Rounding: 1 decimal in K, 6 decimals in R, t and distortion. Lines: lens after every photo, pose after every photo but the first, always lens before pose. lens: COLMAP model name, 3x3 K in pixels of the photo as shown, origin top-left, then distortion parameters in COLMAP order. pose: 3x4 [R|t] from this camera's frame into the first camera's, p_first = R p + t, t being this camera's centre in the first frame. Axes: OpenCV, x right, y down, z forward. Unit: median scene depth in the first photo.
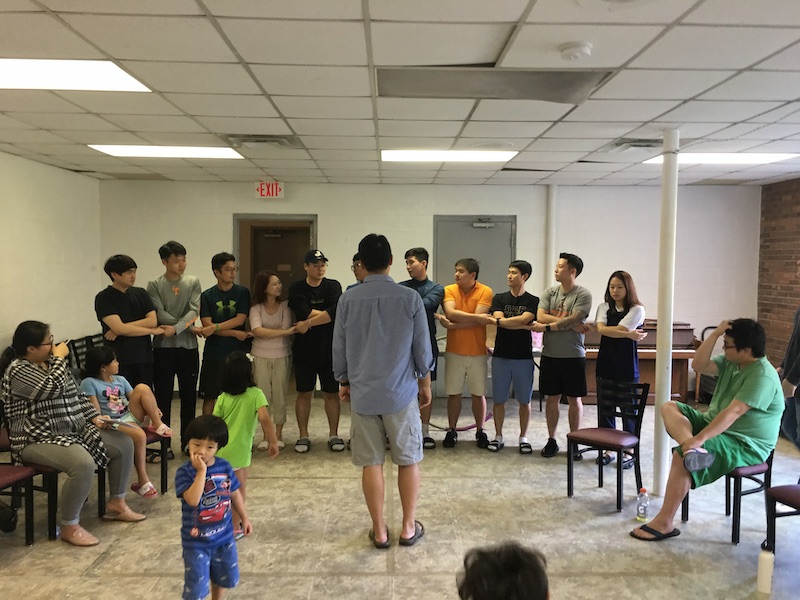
lens RADIAL K [[673.7, 0, 407.3], [0, 673.7, 298.6], [0, 0, 1]] dist [0.087916, -0.117539]
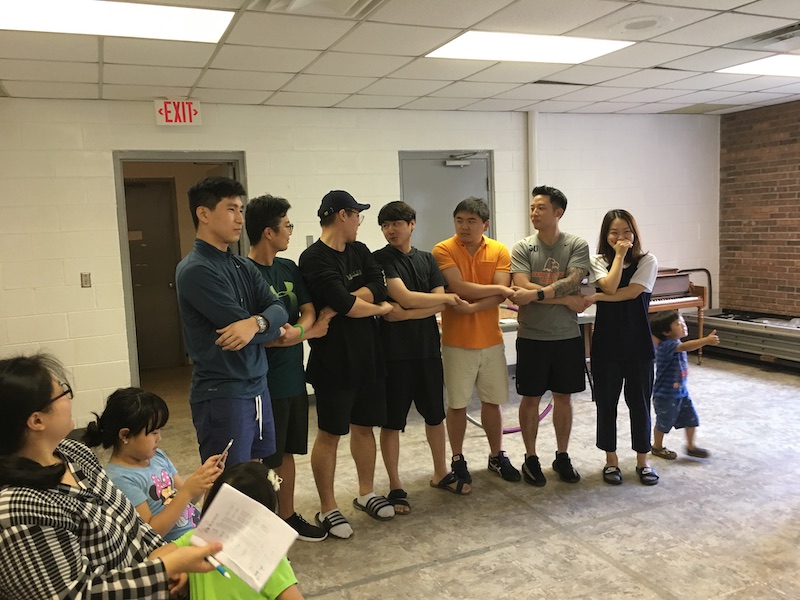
lens RADIAL K [[673.7, 0, 396.3], [0, 673.7, 296.2], [0, 0, 1]] dist [0.087916, -0.117539]
pose [[0.927827, -0.088642, 0.362326, -0.378234], [0.070741, 0.995541, 0.062406, -0.012991], [-0.366242, -0.032270, 0.929960, 0.431562]]
